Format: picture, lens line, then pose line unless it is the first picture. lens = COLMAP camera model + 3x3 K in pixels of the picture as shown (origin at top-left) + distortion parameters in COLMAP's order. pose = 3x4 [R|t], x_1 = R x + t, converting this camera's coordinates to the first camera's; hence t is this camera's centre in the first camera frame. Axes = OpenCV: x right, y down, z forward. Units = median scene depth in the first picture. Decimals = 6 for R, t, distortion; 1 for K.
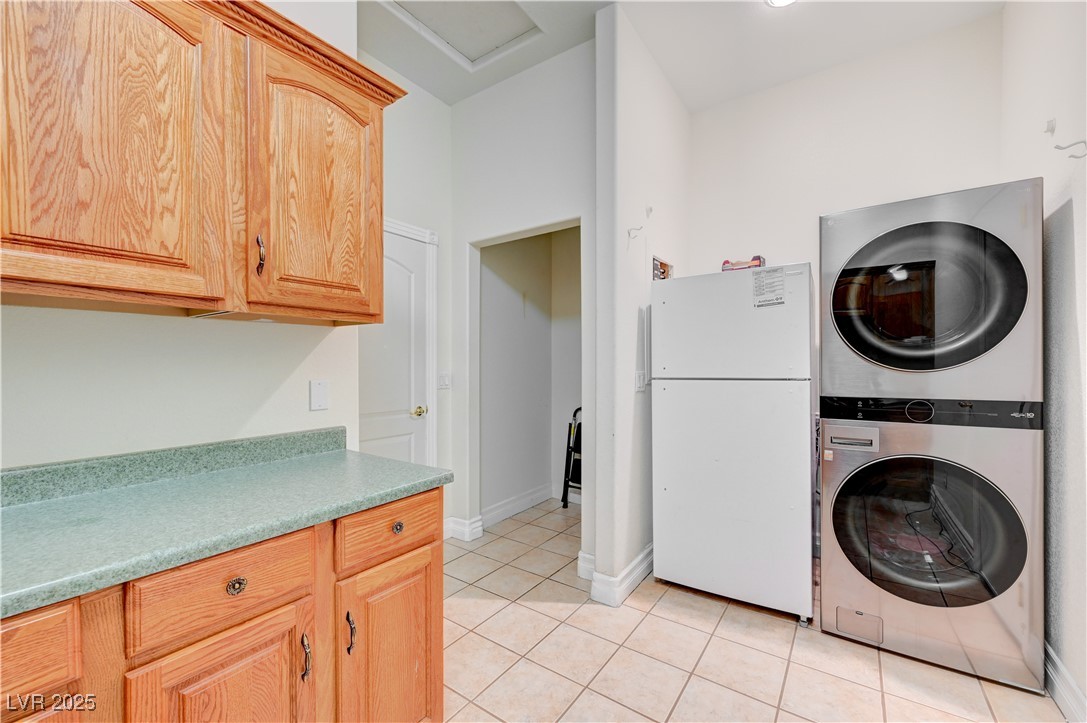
lens RADIAL K [[435.0, 0, 548.3], [0, 435.0, 366.5], [0, 0, 1]] dist [0.000131, 0.000177]
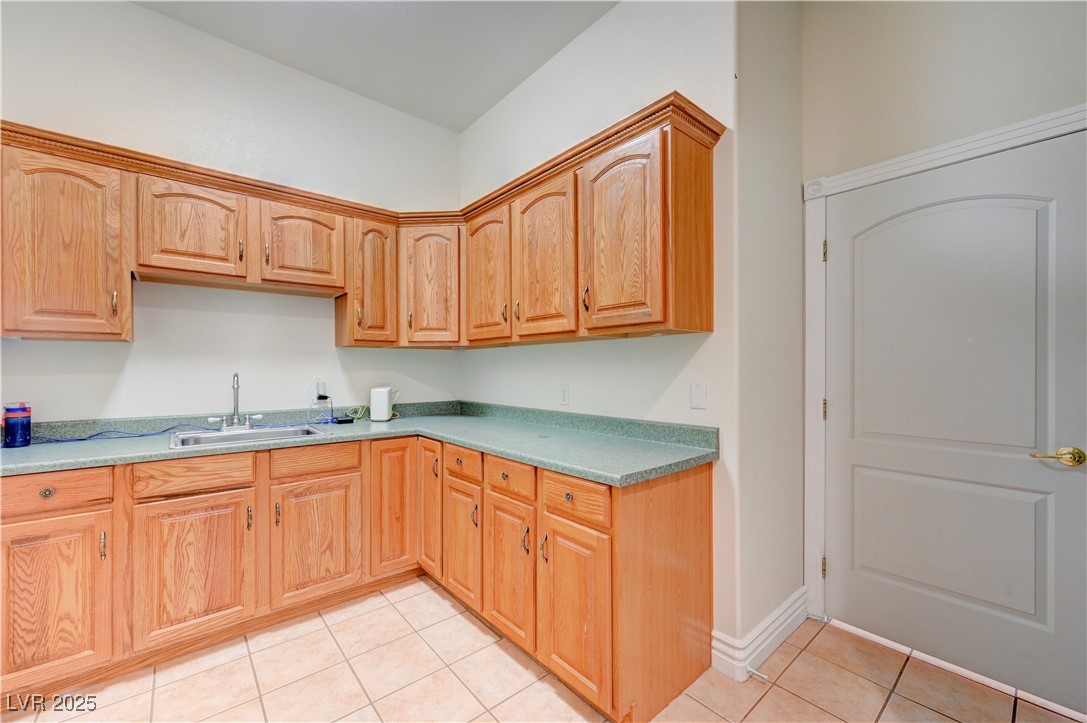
lens RADIAL K [[435.0, 0, 548.3], [0, 435.0, 366.5], [0, 0, 1]] dist [0.000131, 0.000177]
pose [[-0.248401, 0.000360, -0.968657, 0.884548], [-0.001683, 0.999998, 0.000803, -0.011320], [0.968656, 0.001829, -0.248400, 1.234731]]
